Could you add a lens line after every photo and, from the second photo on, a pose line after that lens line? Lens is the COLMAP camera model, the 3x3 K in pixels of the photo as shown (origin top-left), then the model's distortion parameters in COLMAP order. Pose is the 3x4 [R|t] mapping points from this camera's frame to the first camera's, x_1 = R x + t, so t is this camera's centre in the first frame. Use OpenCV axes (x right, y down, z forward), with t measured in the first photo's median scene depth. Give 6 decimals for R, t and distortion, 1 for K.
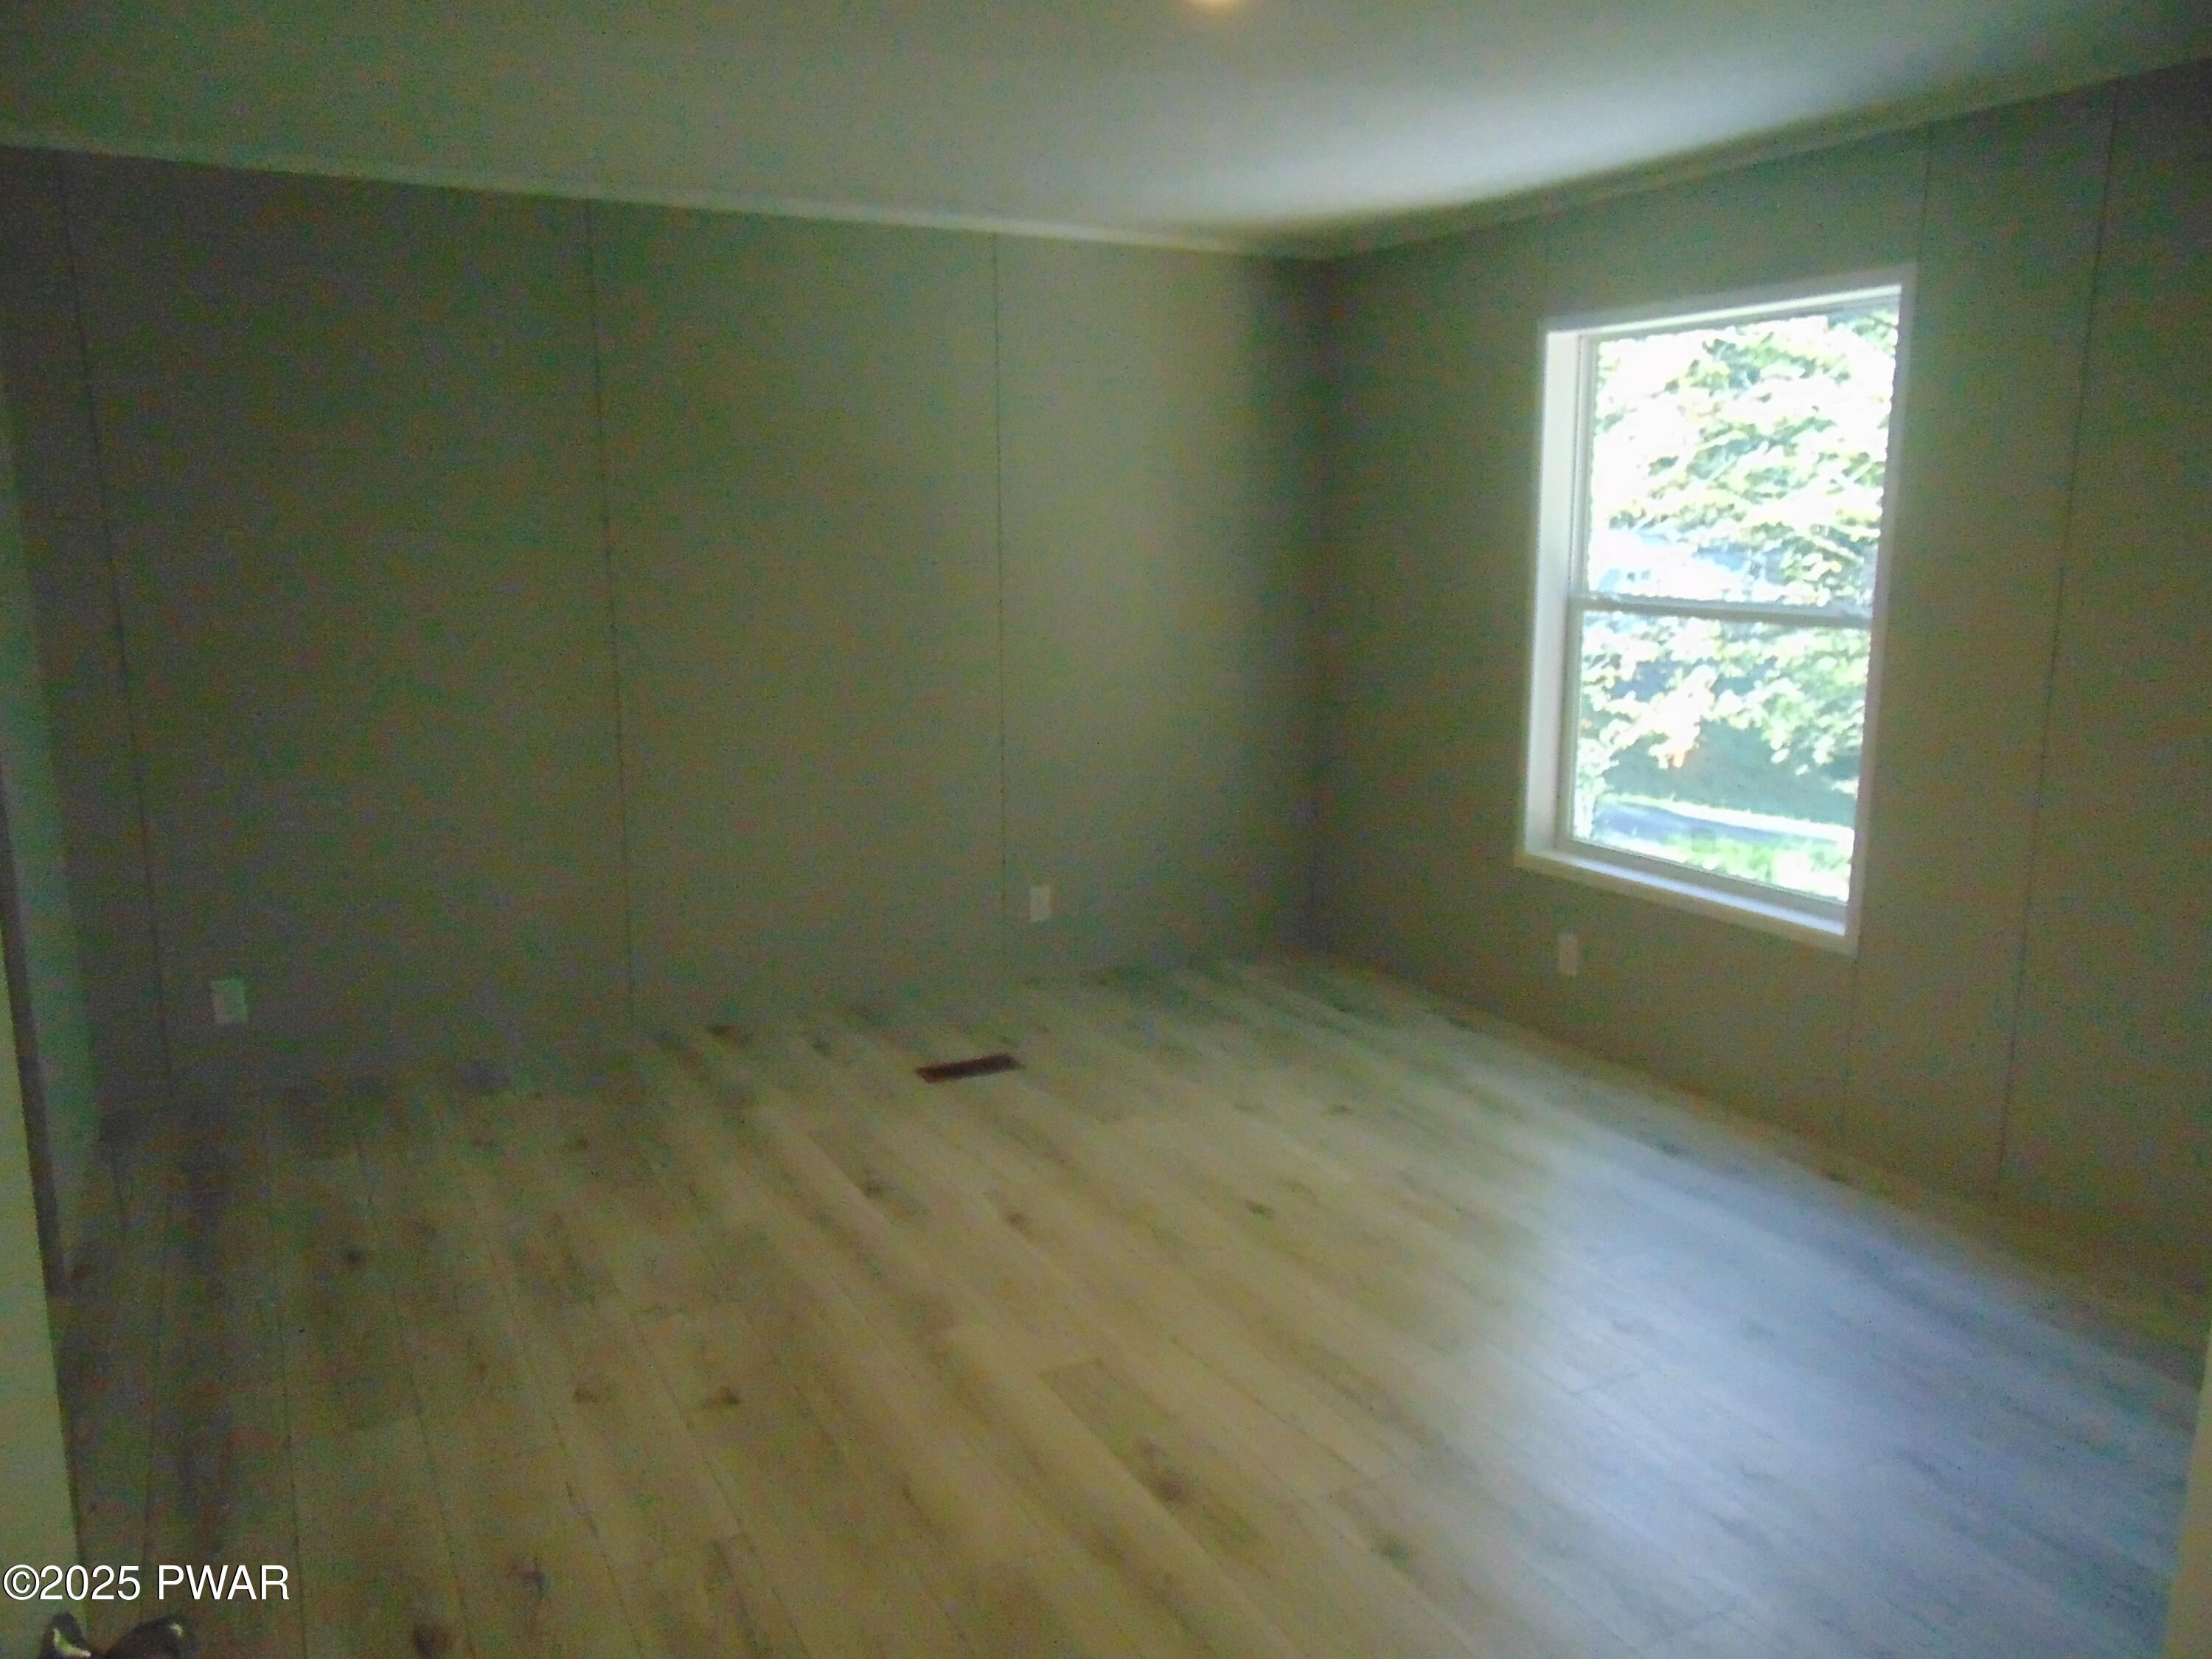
lens RADIAL K [[1670.5, 0, 1103.8], [0, 1670.5, 844.1], [0, 0, 1]] dist [-0.034317, 0.082299]
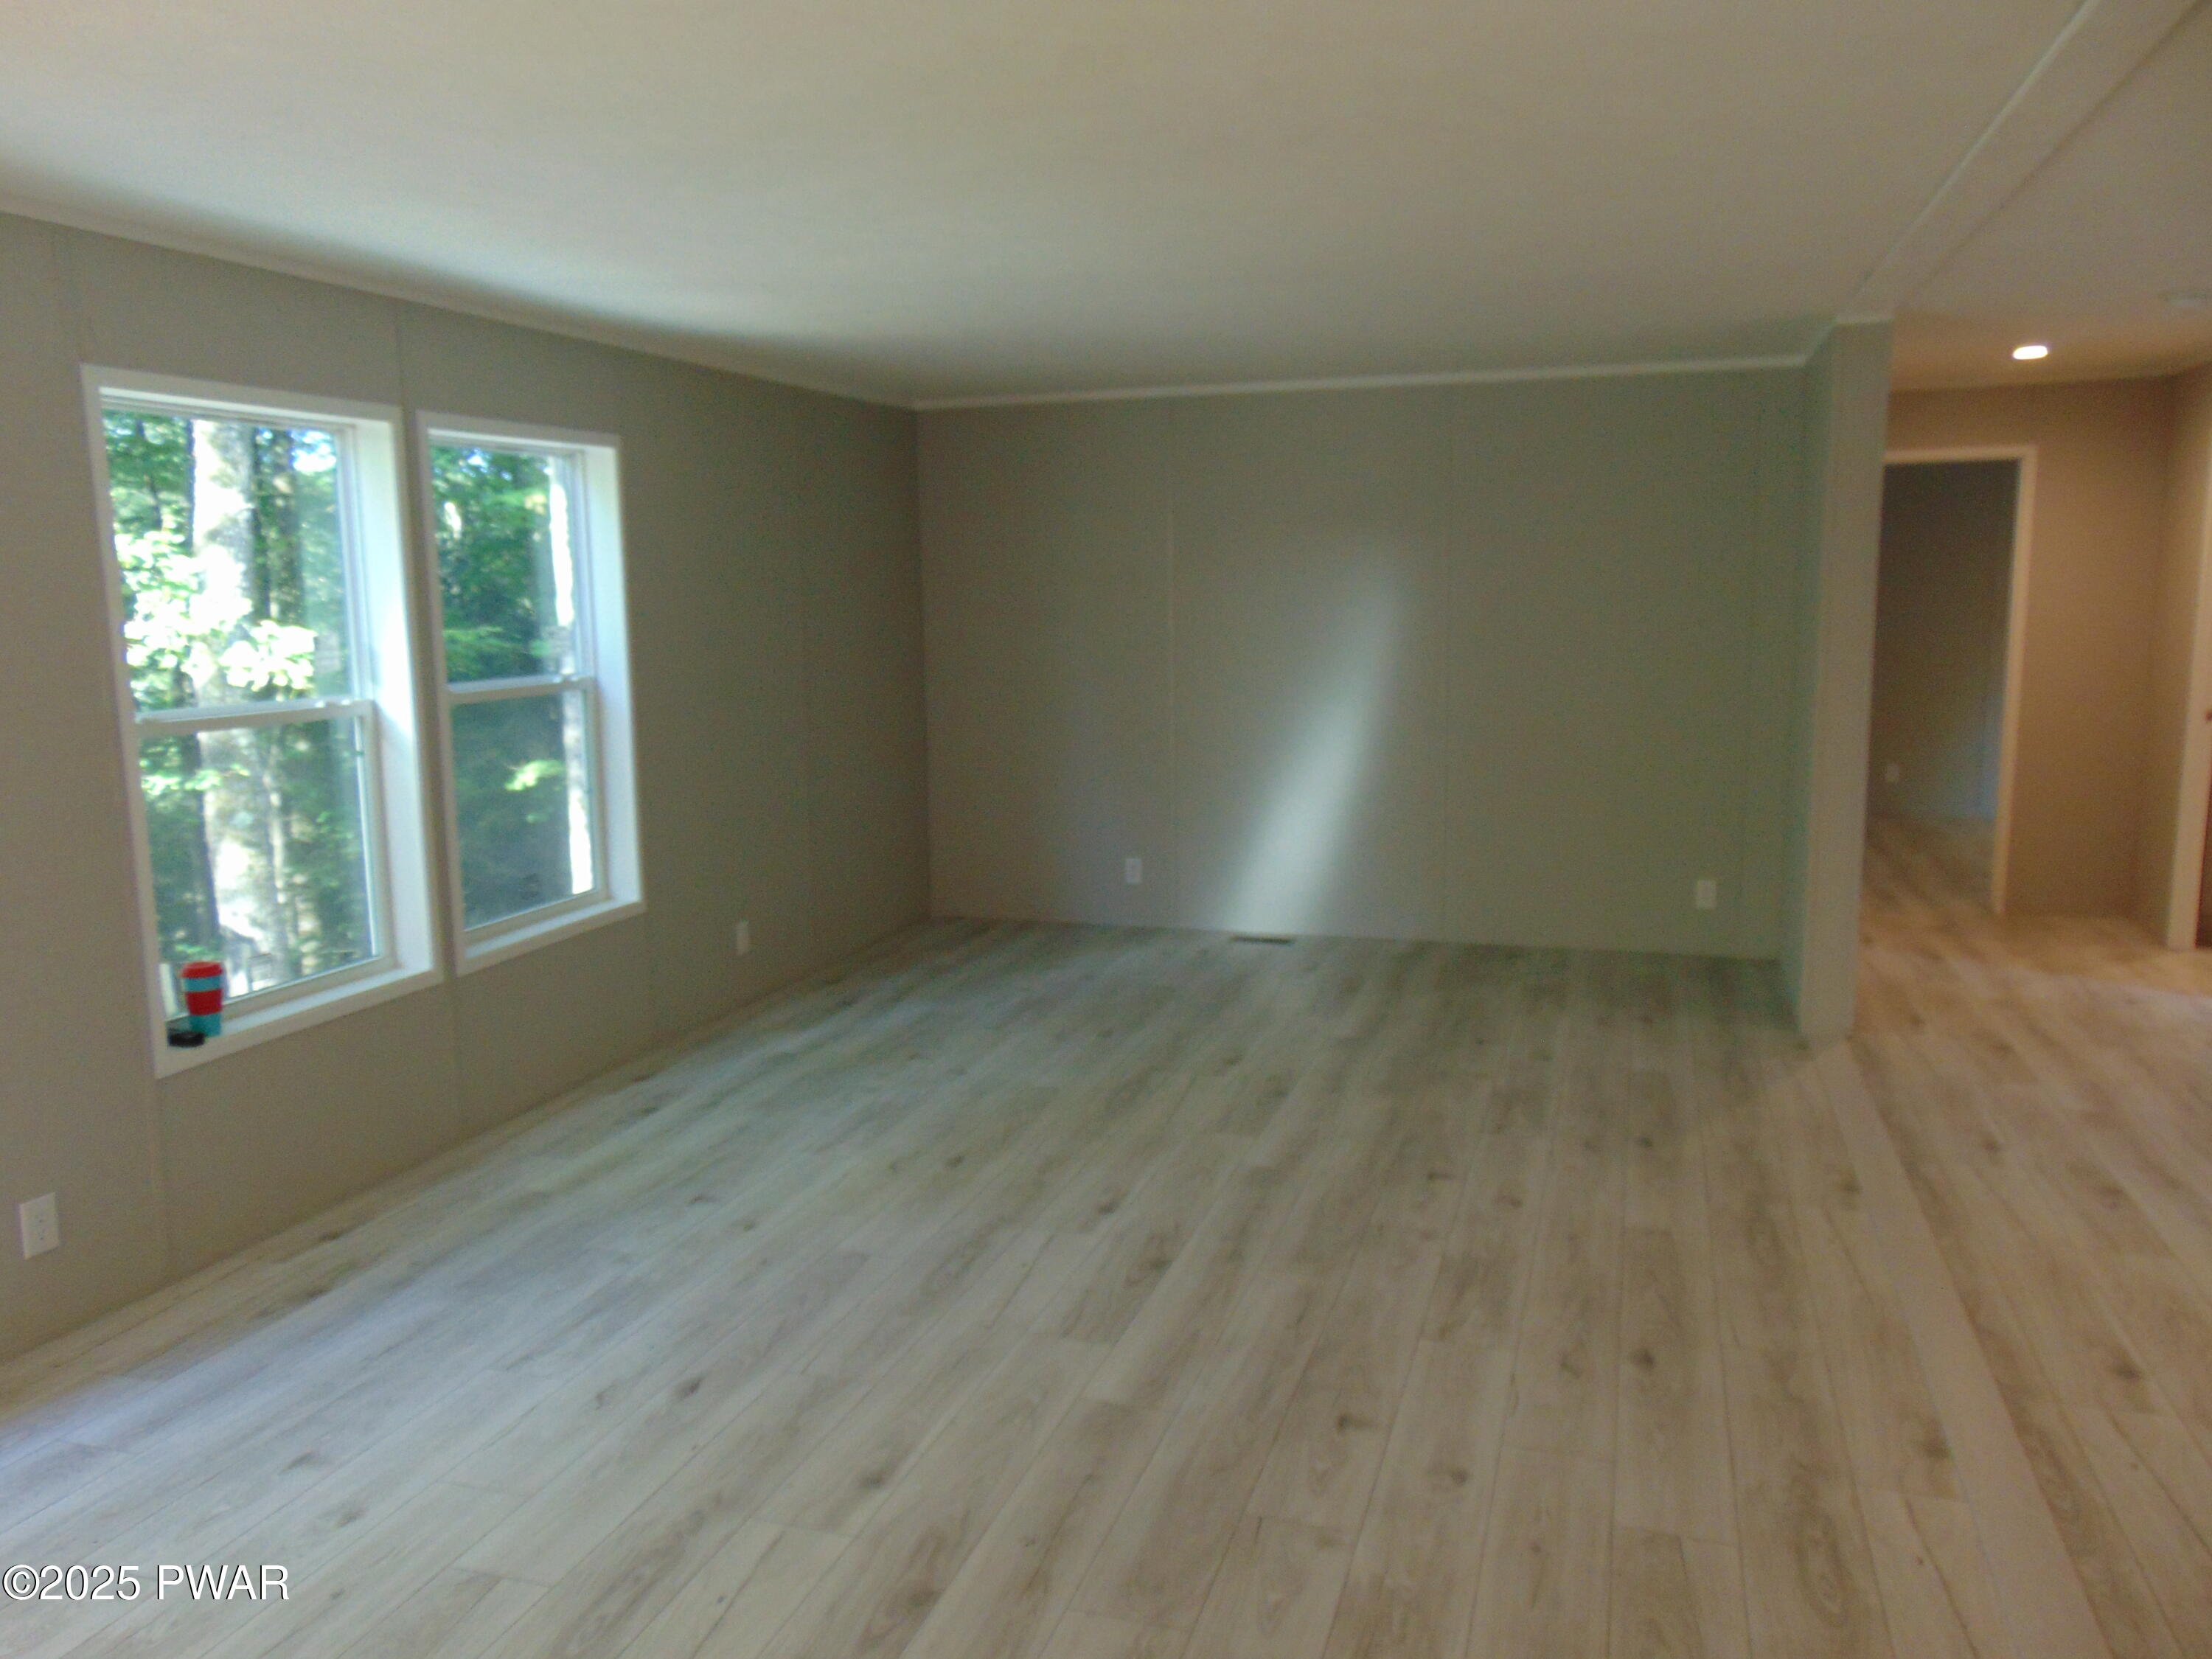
lens RADIAL K [[1670.5, 0, 1103.8], [0, 1670.5, 844.1], [0, 0, 1]] dist [-0.034317, 0.082299]
pose [[-0.698266, -0.098397, 0.709044, -0.861084], [0.157456, 0.945137, 0.286224, -0.357553], [-0.698307, 0.311504, -0.644464, 1.727035]]
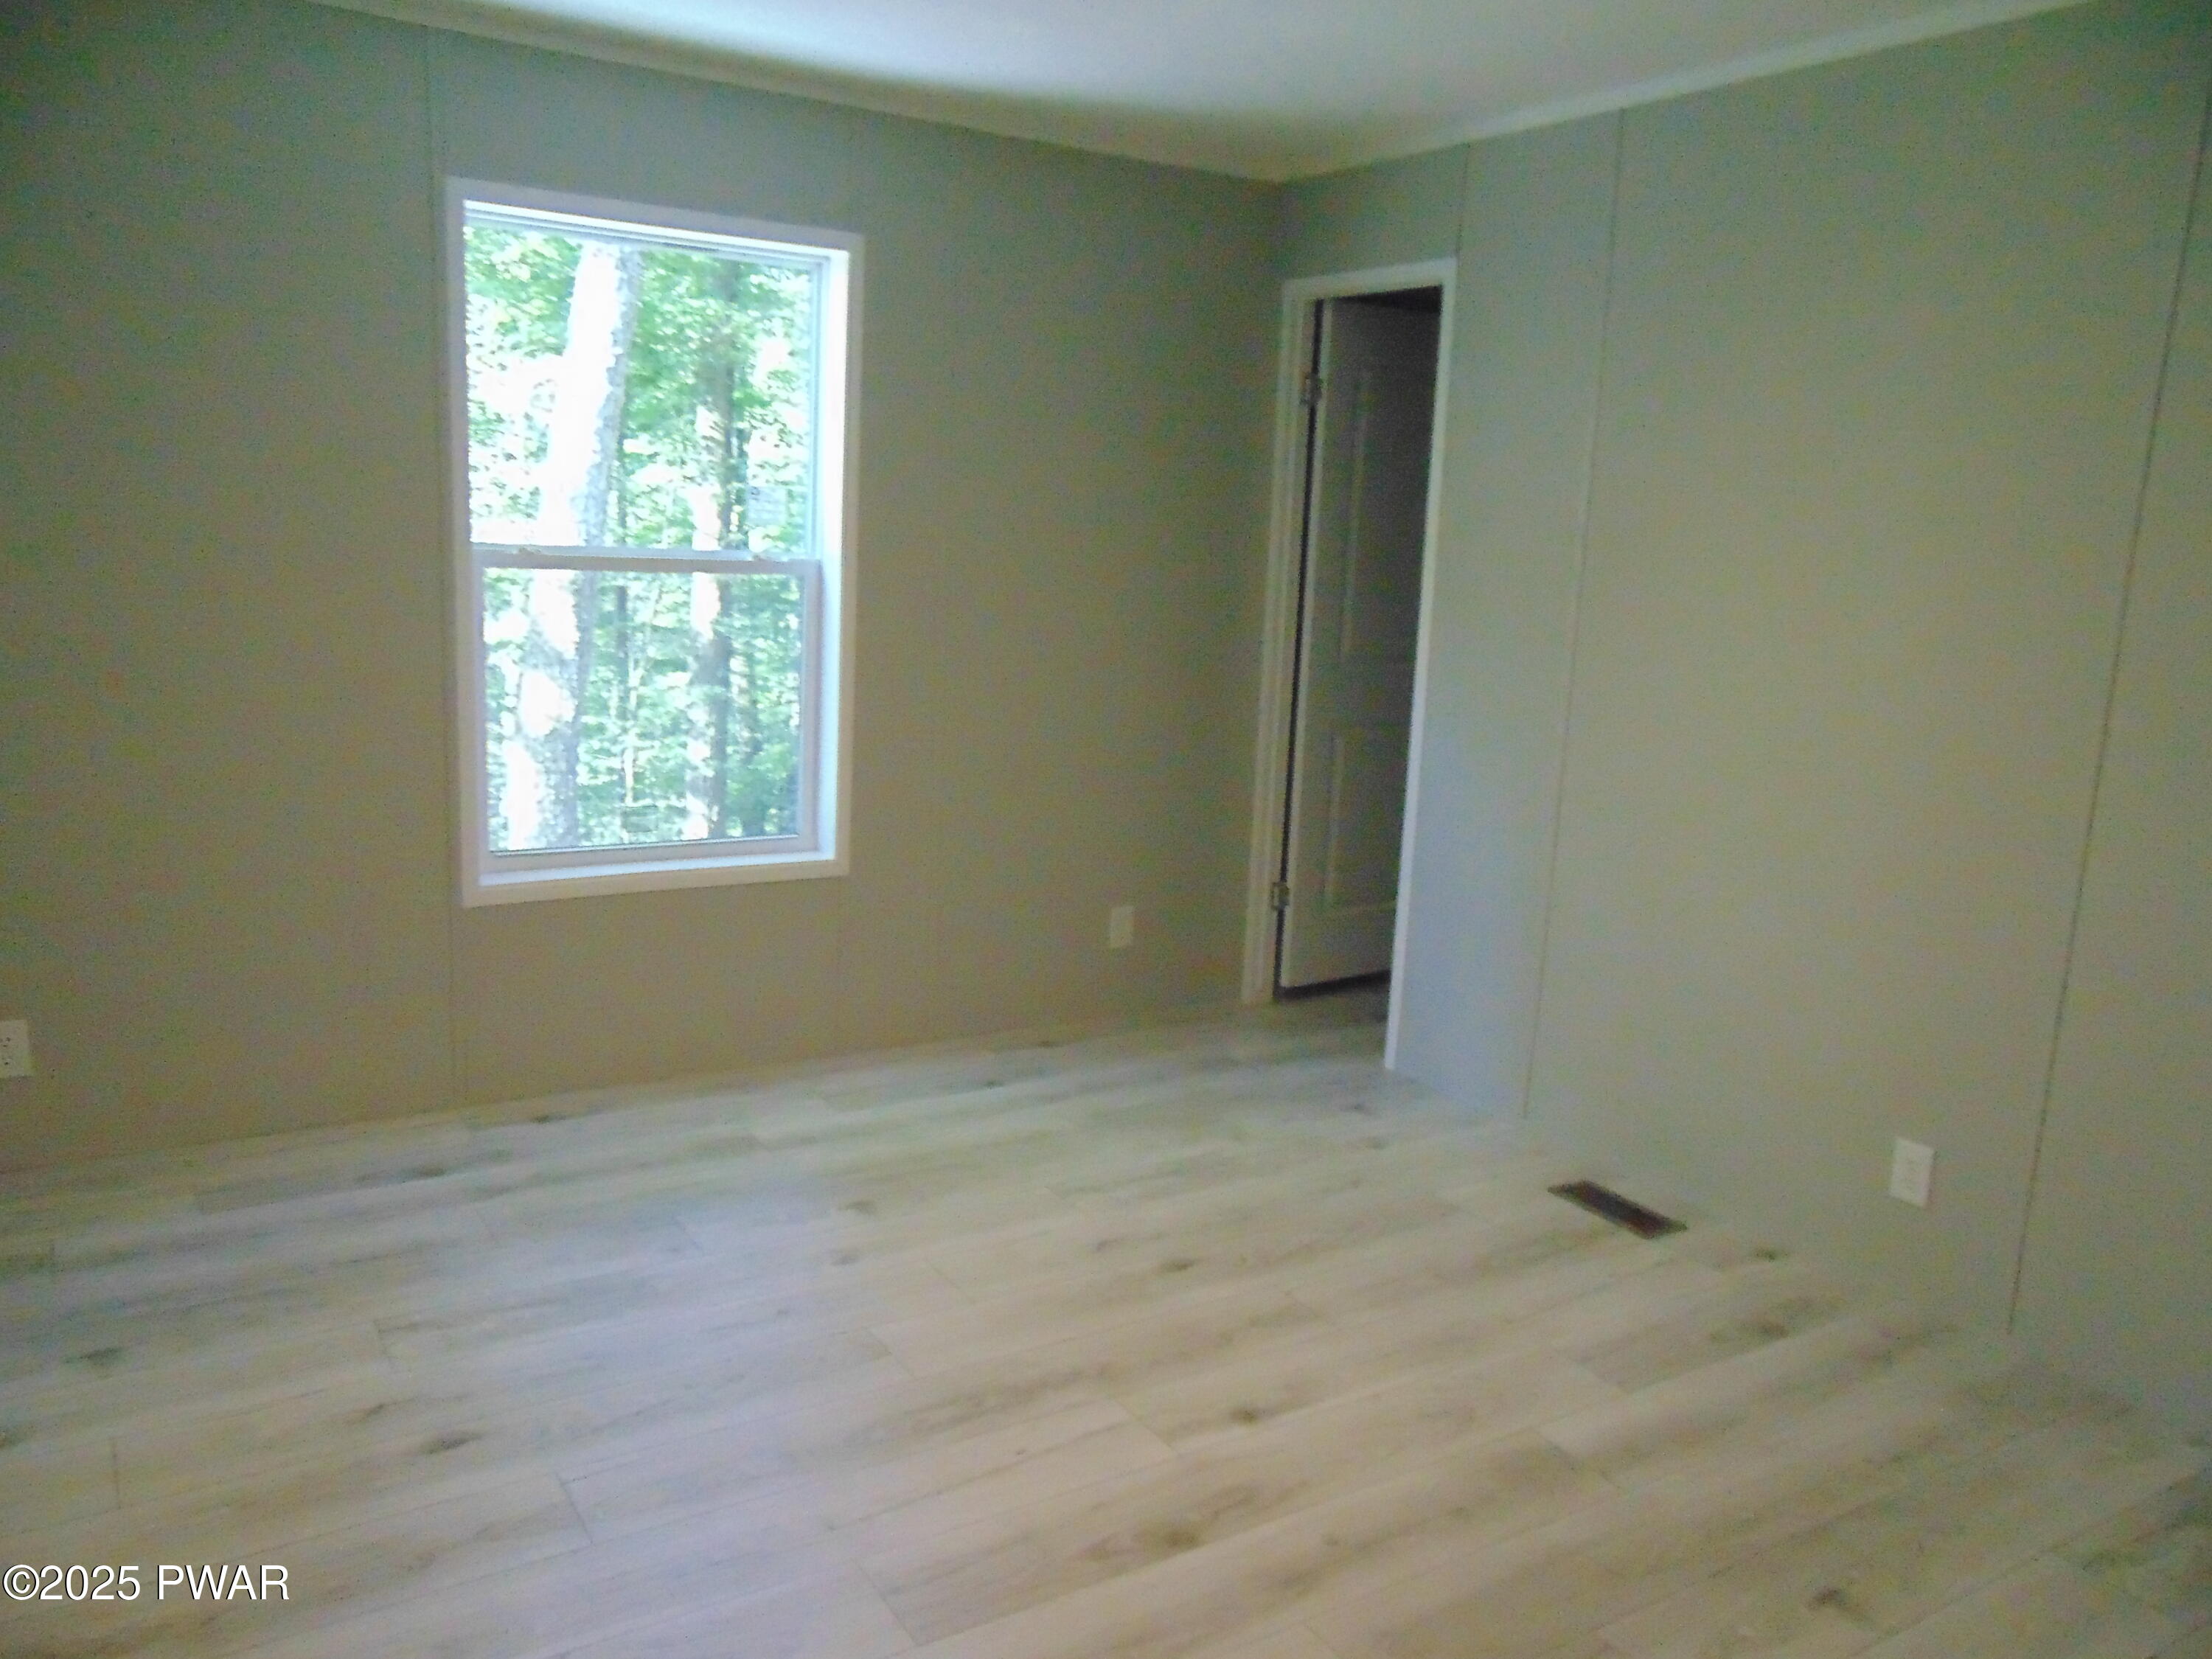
lens RADIAL K [[1670.5, 0, 1103.8], [0, 1670.5, 844.1], [0, 0, 1]] dist [-0.034317, 0.082299]
pose [[-0.081517, -0.198214, 0.976763, -0.711272], [0.143681, 0.967451, 0.208315, -0.158900], [-0.986261, 0.157323, -0.050384, 0.952385]]
